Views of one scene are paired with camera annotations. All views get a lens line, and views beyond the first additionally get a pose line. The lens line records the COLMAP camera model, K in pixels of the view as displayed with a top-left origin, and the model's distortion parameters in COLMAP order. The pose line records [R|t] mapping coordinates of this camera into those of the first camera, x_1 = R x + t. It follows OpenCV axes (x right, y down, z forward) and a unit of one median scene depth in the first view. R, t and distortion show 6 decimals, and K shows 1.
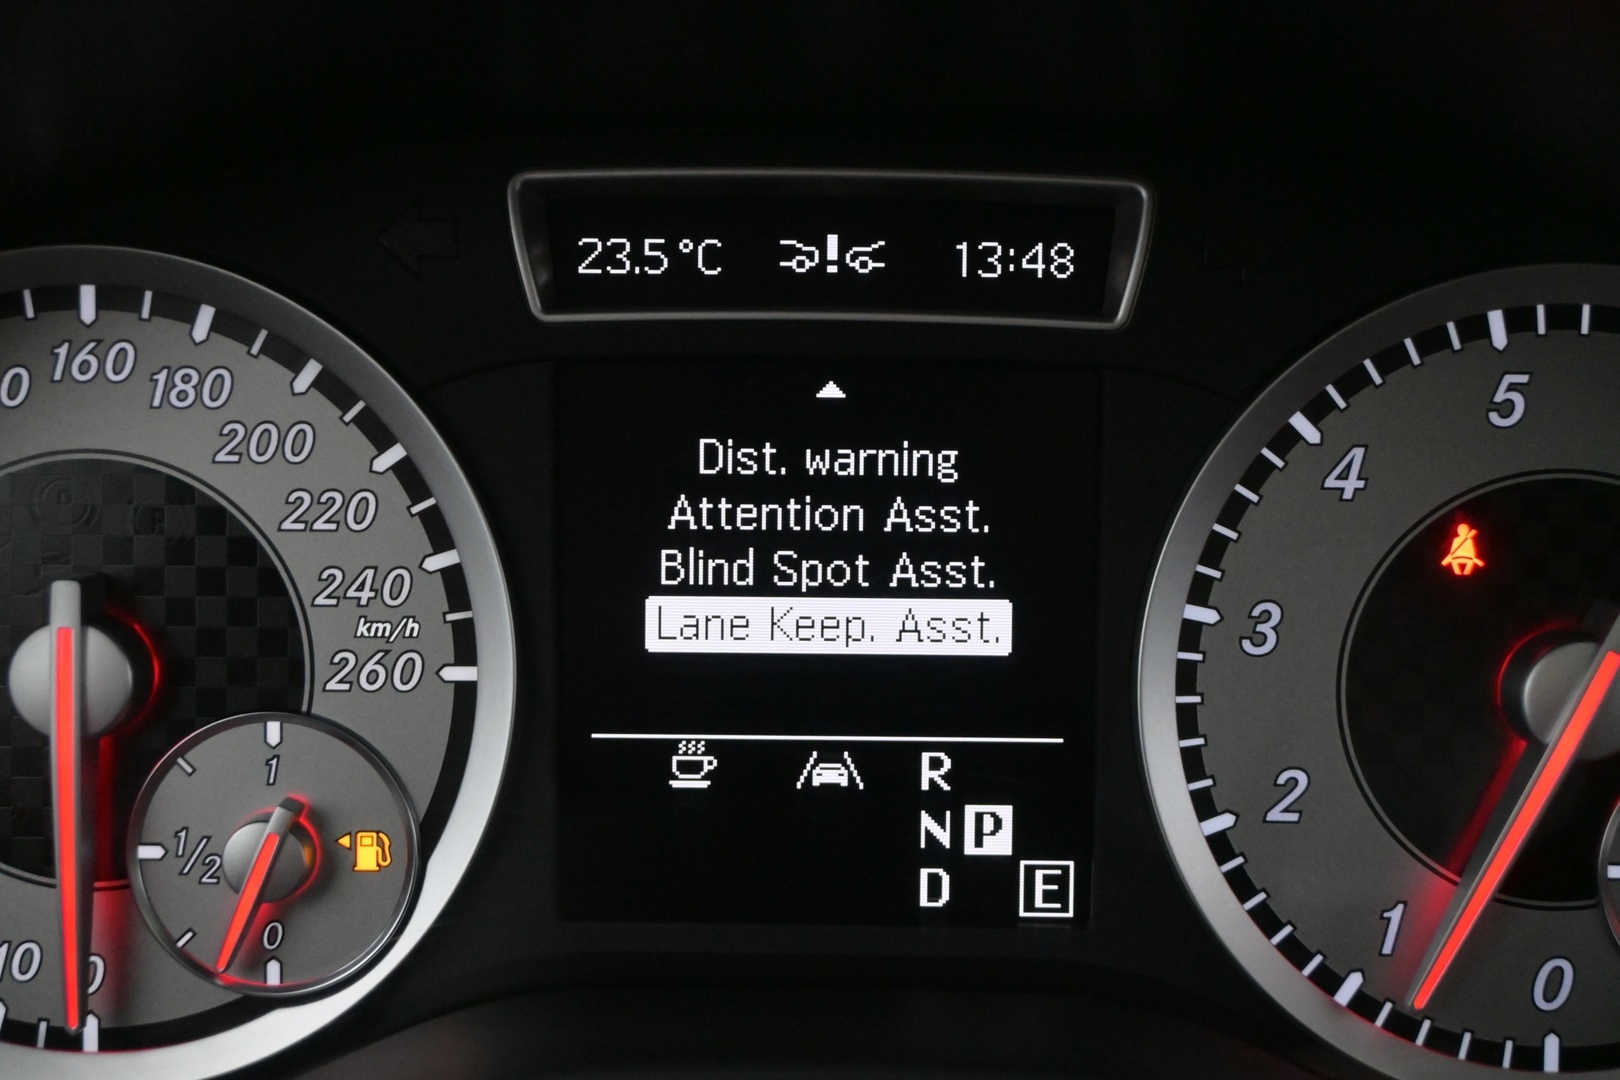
lens RADIAL K [[2582.0, 0, 815.6], [0, 2582.0, 536.8], [0, 0, 1]] dist [0.019715, 0.000000]
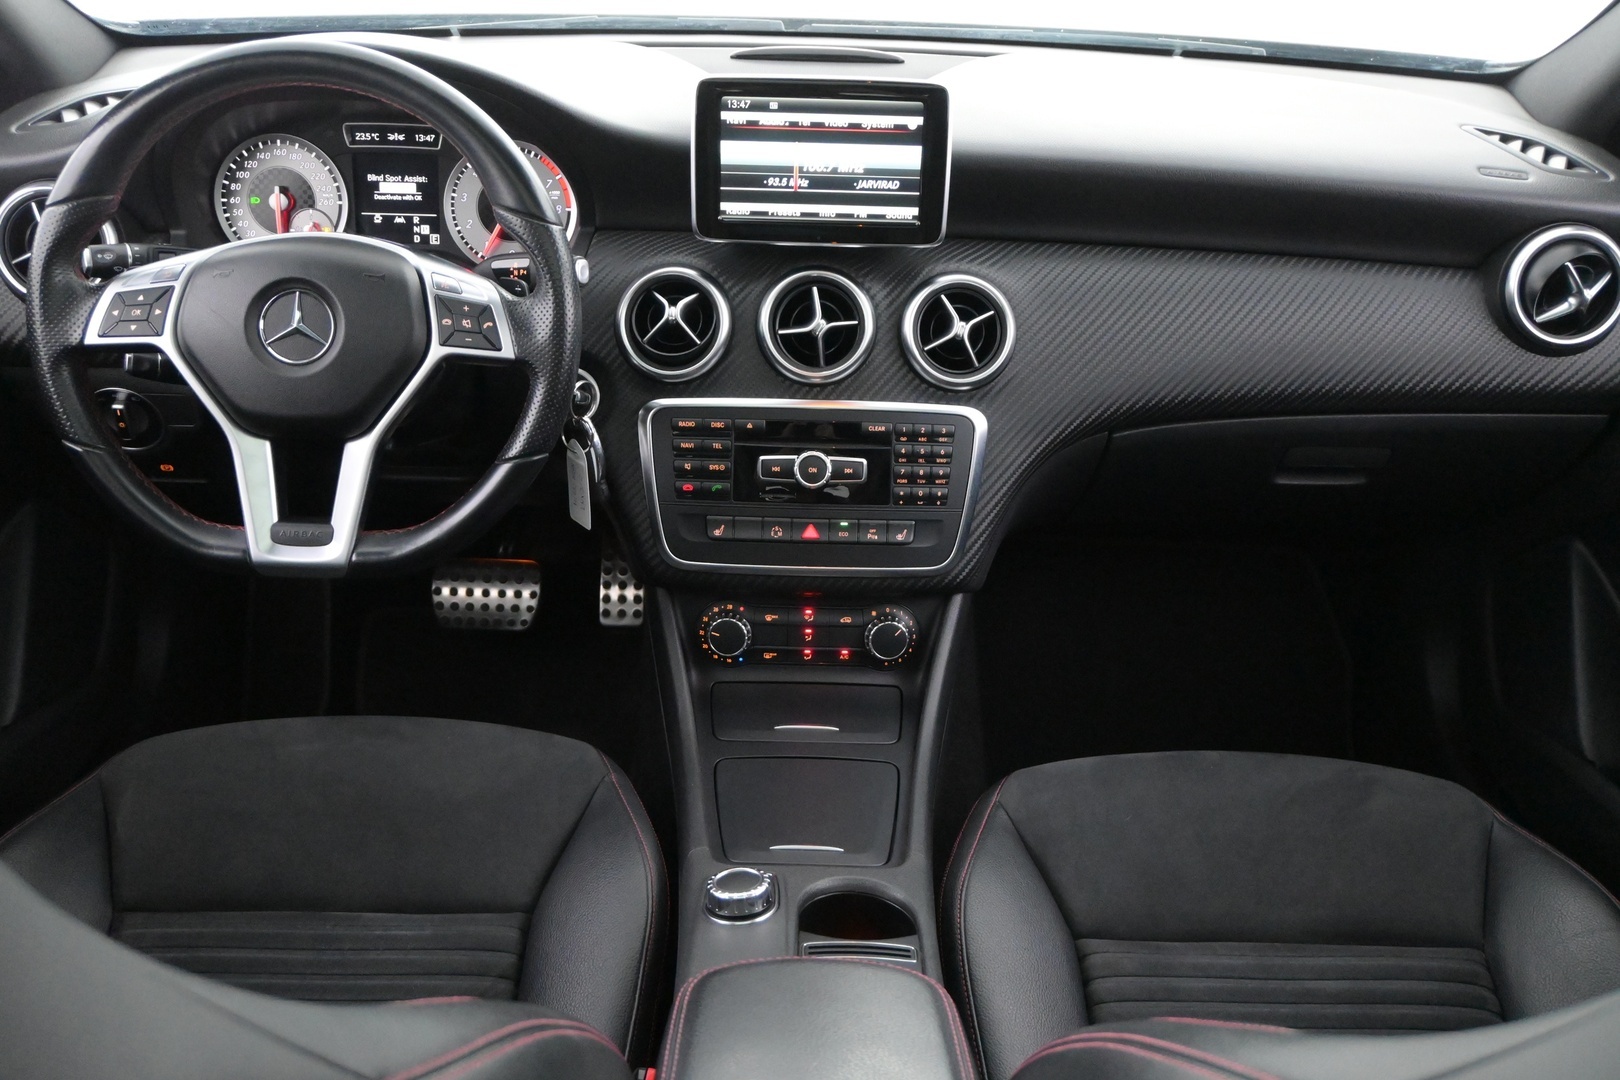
lens RADIAL K [[1493.5, 0, 831.7], [0, 1493.5, 511.4], [0, 0, 1]] dist [-0.012782, 0.000000]
pose [[0.999675, 0.012104, 0.022420, 1.017586], [-0.015886, 0.984072, 0.177059, 0.133317], [-0.019920, -0.177357, 0.983945, -2.824669]]
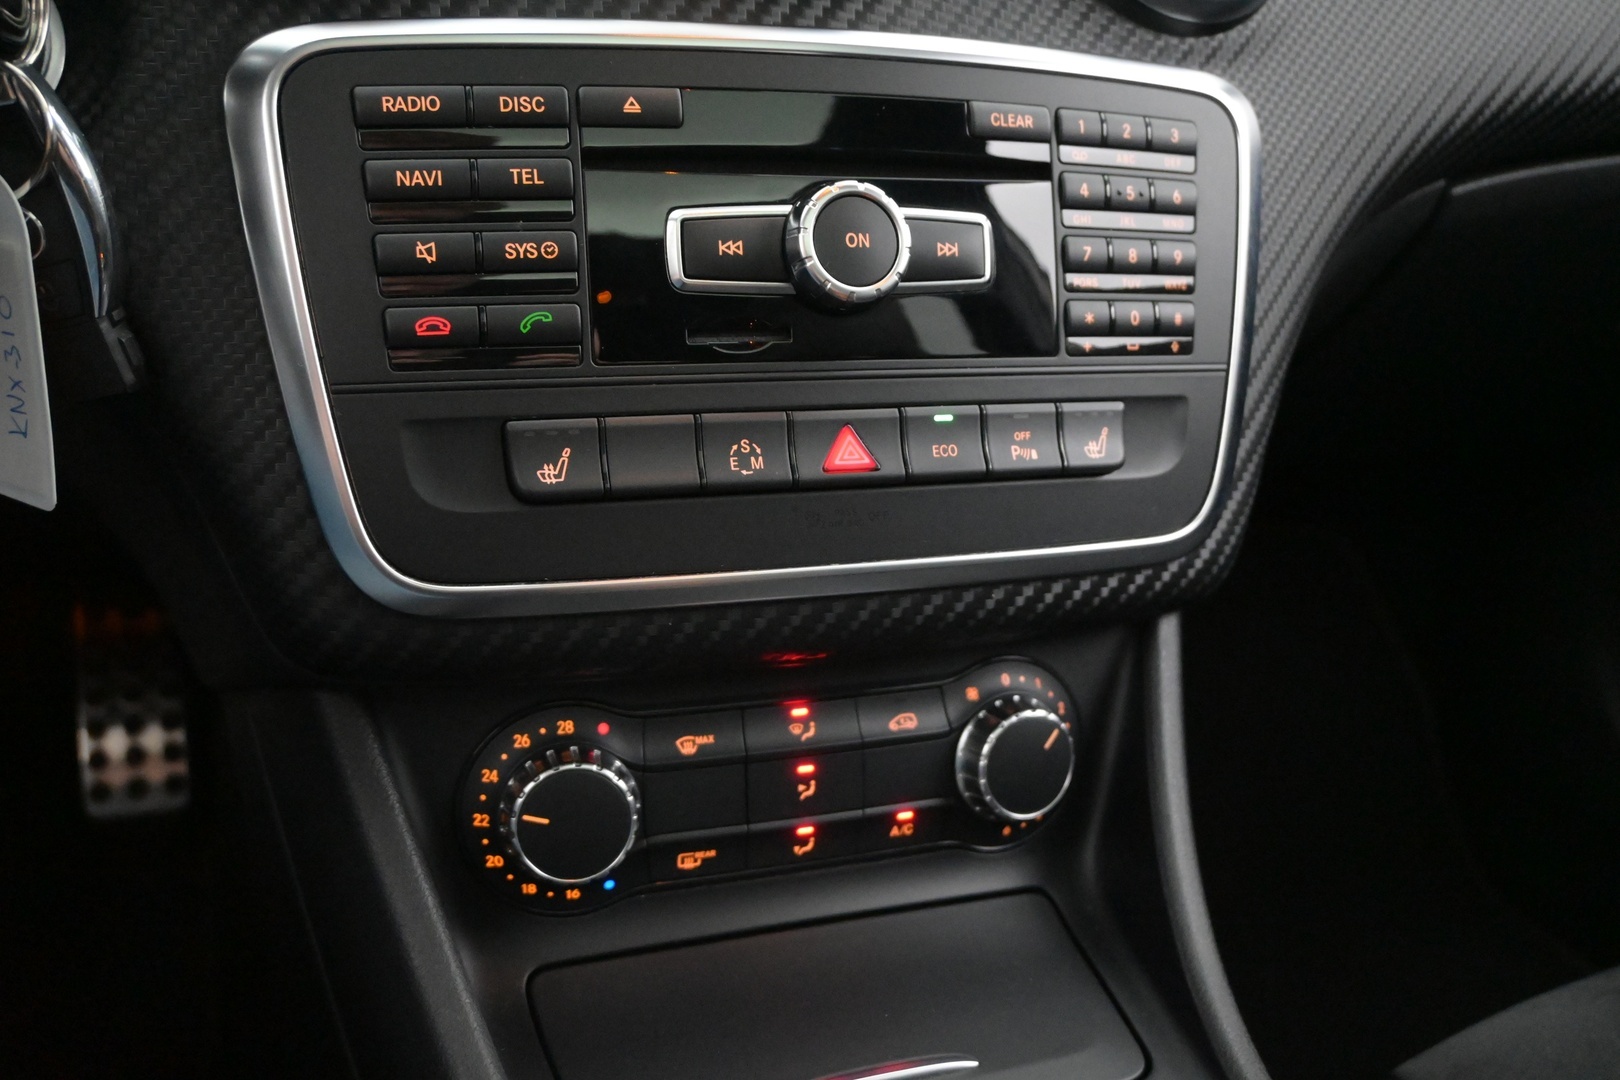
lens RADIAL K [[1493.5, 0, 808.5], [0, 1493.5, 536.4], [0, 0, 1]] dist [-0.012782, 0.000000]
pose [[0.935707, -0.072942, 0.345156, 0.633435], [0.030082, 0.991325, 0.127946, 0.730853], [-0.351494, -0.109337, 0.929783, -0.367643]]
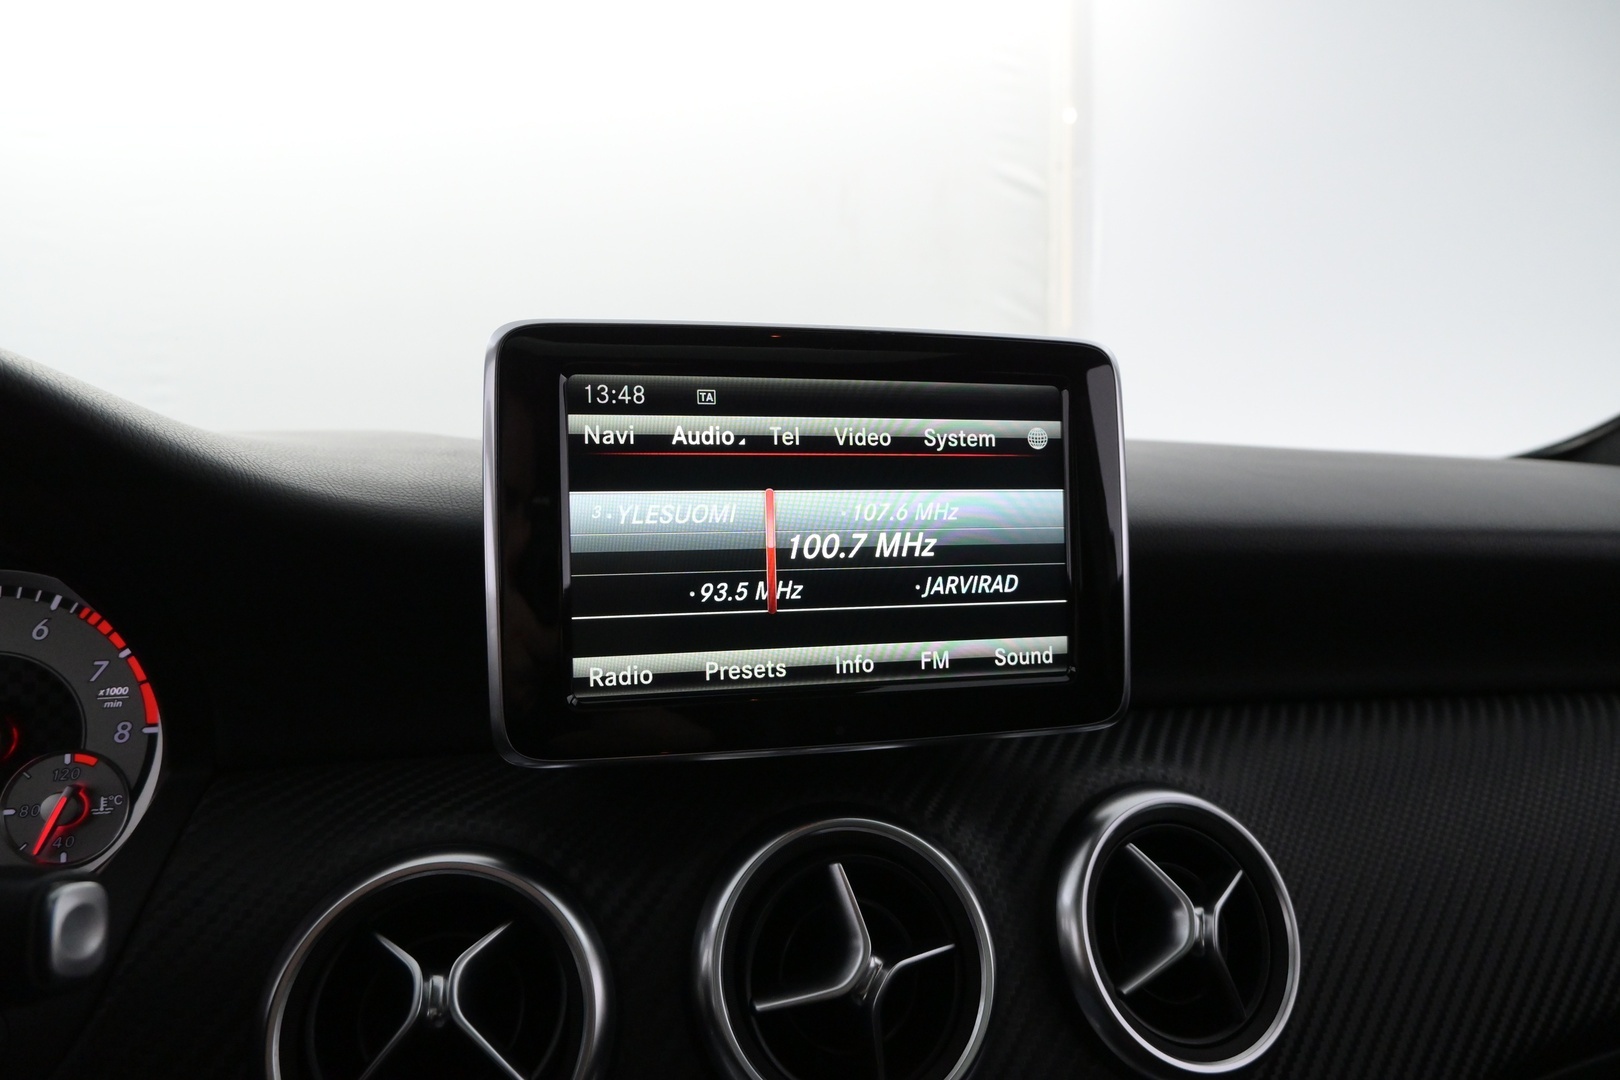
lens RADIAL K [[1066.6, 0, 811.7], [0, 1066.6, 544.8], [0, 0, 1]] dist [-0.002977, 0.009852]
pose [[0.963106, -0.028327, 0.267627, 0.787643], [0.083460, 0.976854, -0.196951, 0.146020], [-0.255853, 0.212021, 0.943179, -0.214969]]
